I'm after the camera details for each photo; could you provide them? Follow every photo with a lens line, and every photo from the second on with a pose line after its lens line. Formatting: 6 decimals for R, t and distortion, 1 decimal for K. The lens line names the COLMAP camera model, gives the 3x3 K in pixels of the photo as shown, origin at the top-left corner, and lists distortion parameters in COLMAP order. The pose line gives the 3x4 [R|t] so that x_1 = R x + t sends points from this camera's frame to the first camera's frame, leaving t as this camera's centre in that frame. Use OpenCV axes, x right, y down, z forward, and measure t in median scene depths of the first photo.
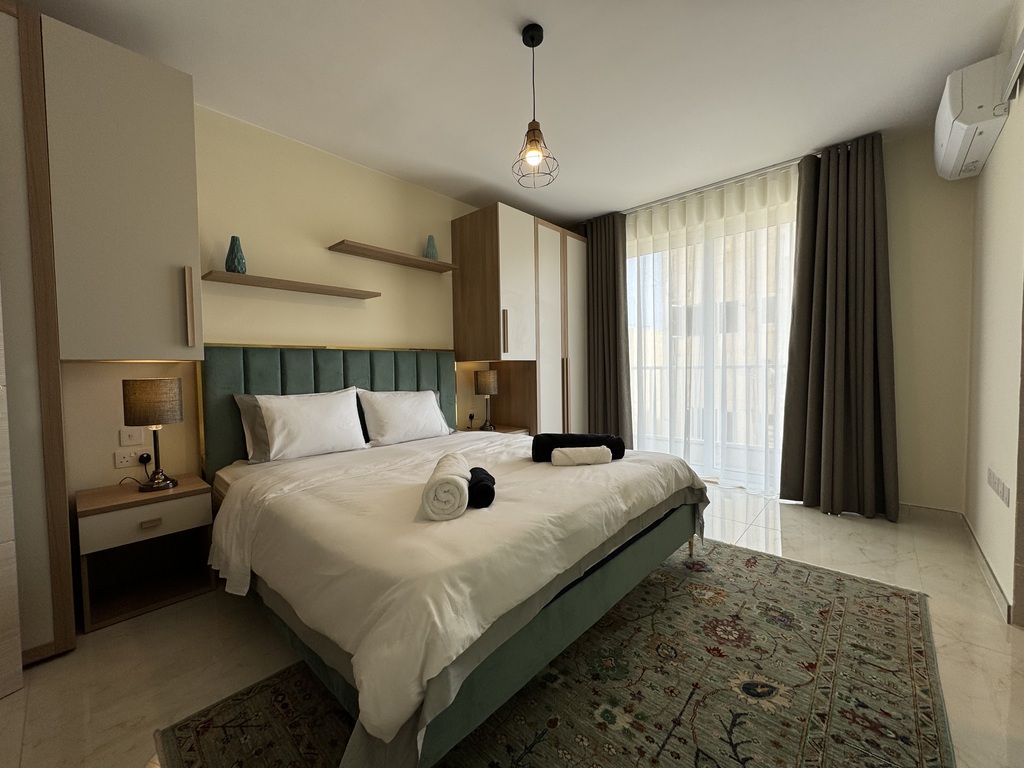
lens RADIAL K [[408.7, 0, 510.6], [0, 408.7, 383.3], [0, 0, 1]] dist [0.001193, 0.000005]
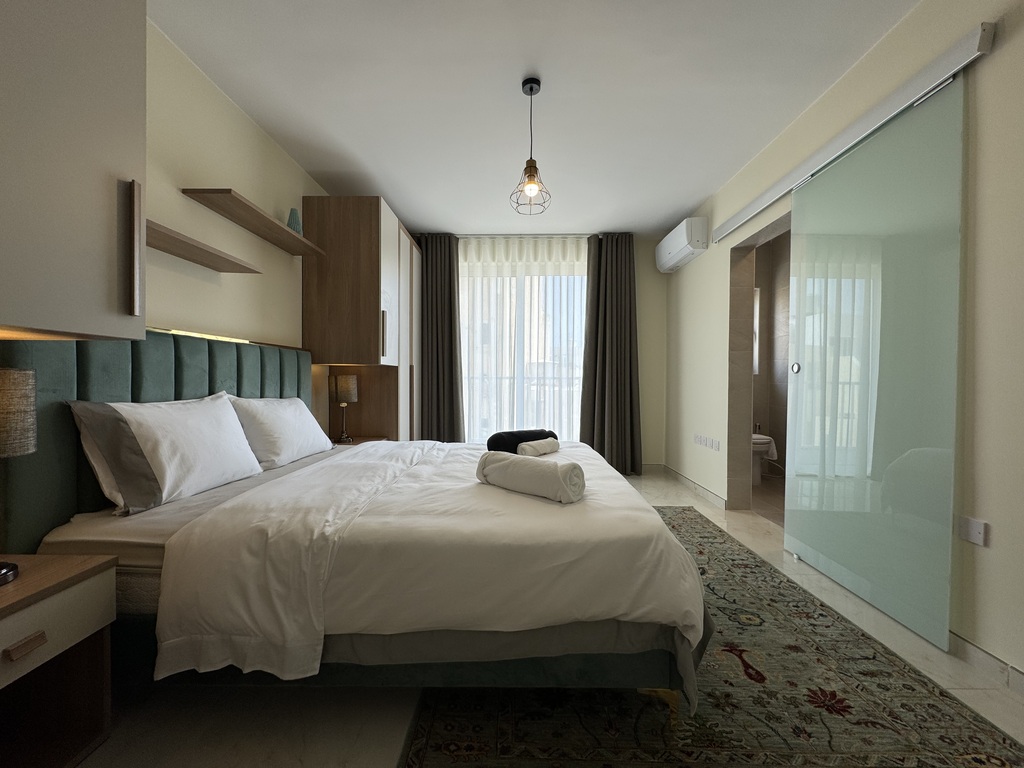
lens RADIAL K [[408.7, 0, 512.8], [0, 408.7, 385.9], [0, 0, 1]] dist [0.001193, 0.000005]
pose [[0.743422, 0.009551, 0.668755, -0.587916], [0.007979, 0.999700, -0.023147, 0.023301], [-0.668775, 0.022543, 0.743123, 0.151482]]
